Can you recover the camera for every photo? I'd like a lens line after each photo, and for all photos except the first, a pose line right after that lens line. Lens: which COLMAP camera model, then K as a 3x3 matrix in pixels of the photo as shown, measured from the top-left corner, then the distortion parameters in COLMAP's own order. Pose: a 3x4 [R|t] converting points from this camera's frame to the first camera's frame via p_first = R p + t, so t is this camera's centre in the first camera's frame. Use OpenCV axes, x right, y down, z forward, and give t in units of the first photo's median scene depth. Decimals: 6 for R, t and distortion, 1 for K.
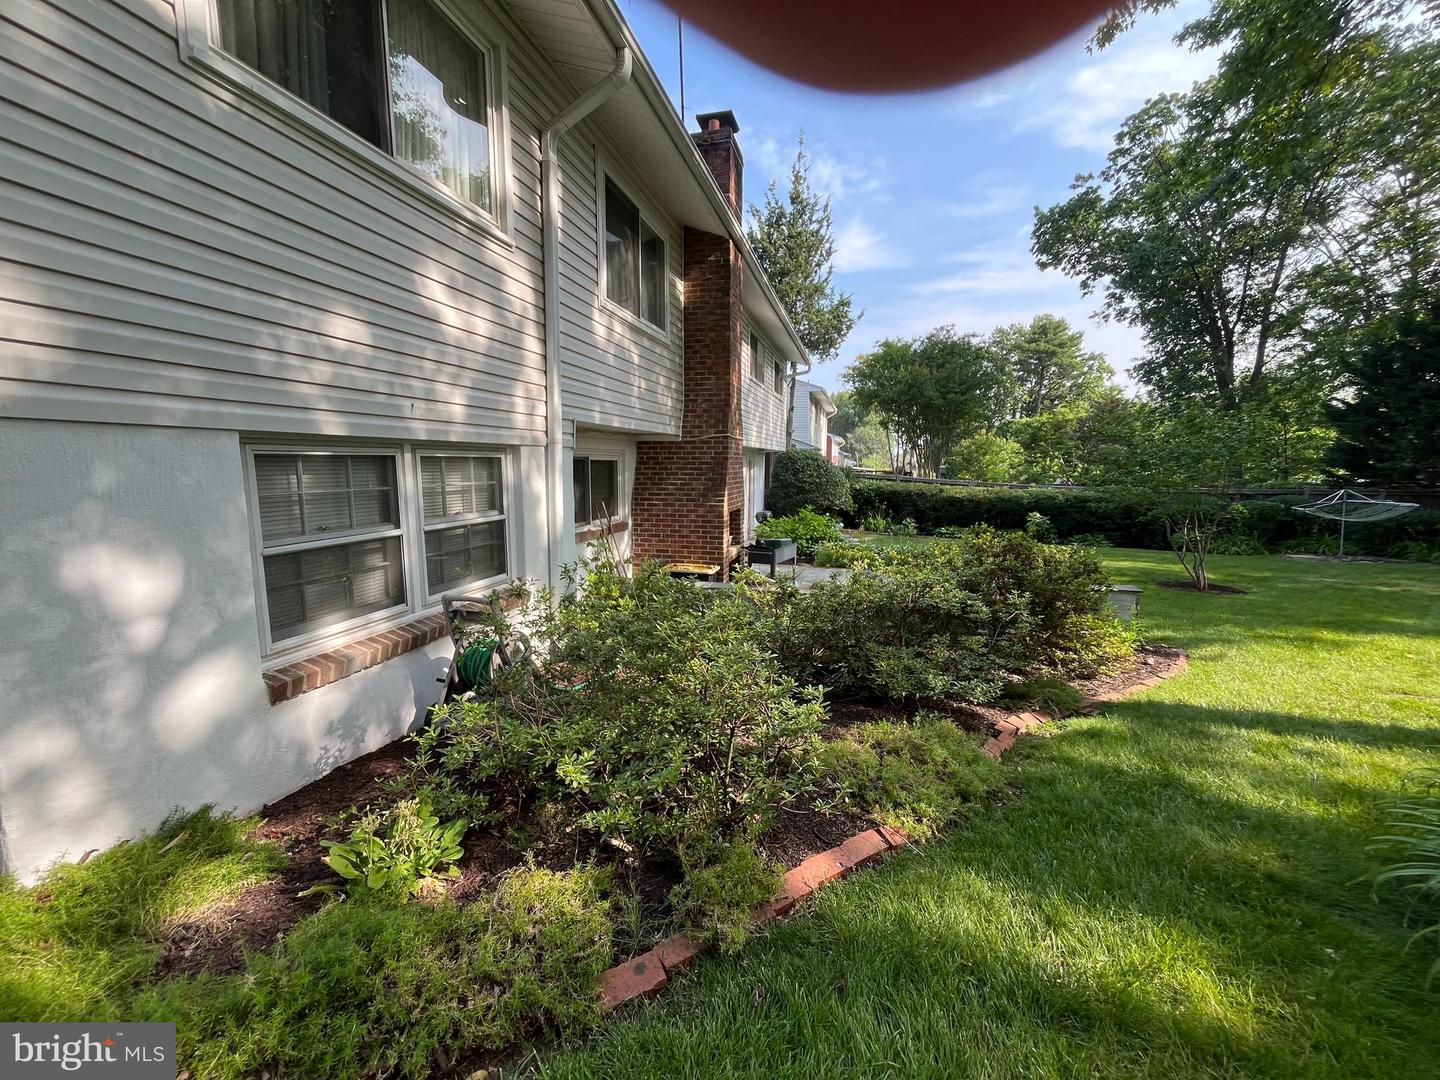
lens RADIAL K [[580.3, 0, 718.2], [0, 580.3, 540.4], [0, 0, 1]] dist [-0.003116, -0.000296]
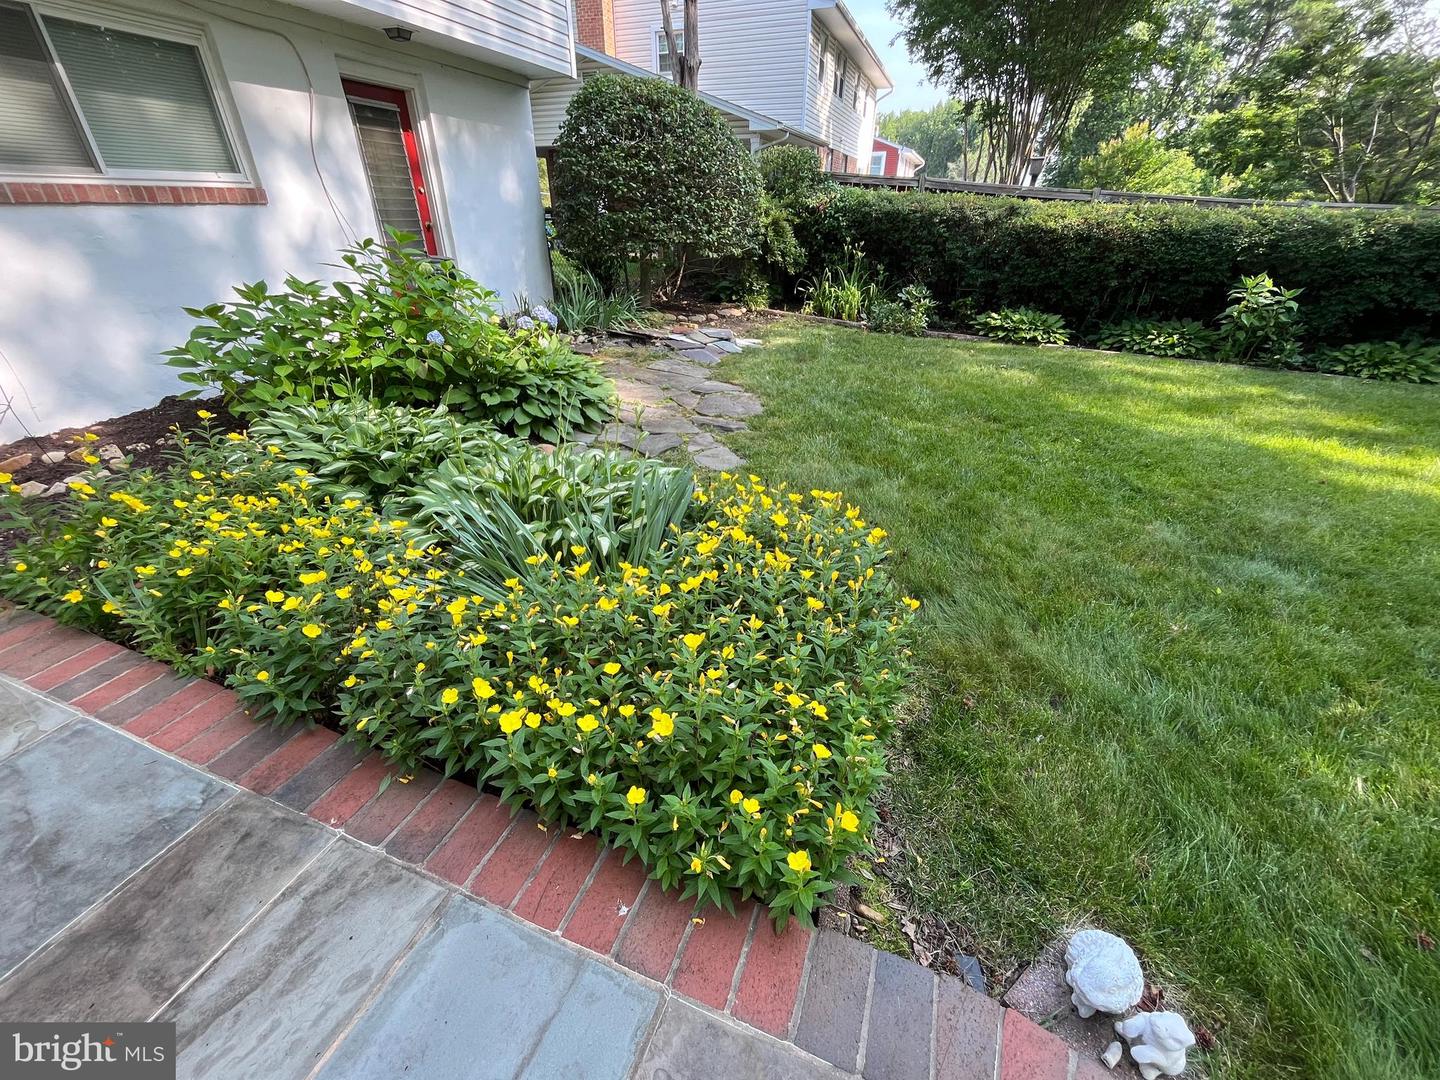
lens RADIAL K [[580.3, 0, 721.8], [0, 580.3, 542.8], [0, 0, 1]] dist [-0.003116, -0.000296]
pose [[0.993354, 0.062485, -0.096665, 0.239738], [-0.021186, 0.924728, 0.380037, -0.022792], [0.113136, -0.375464, 0.919906, 0.528735]]
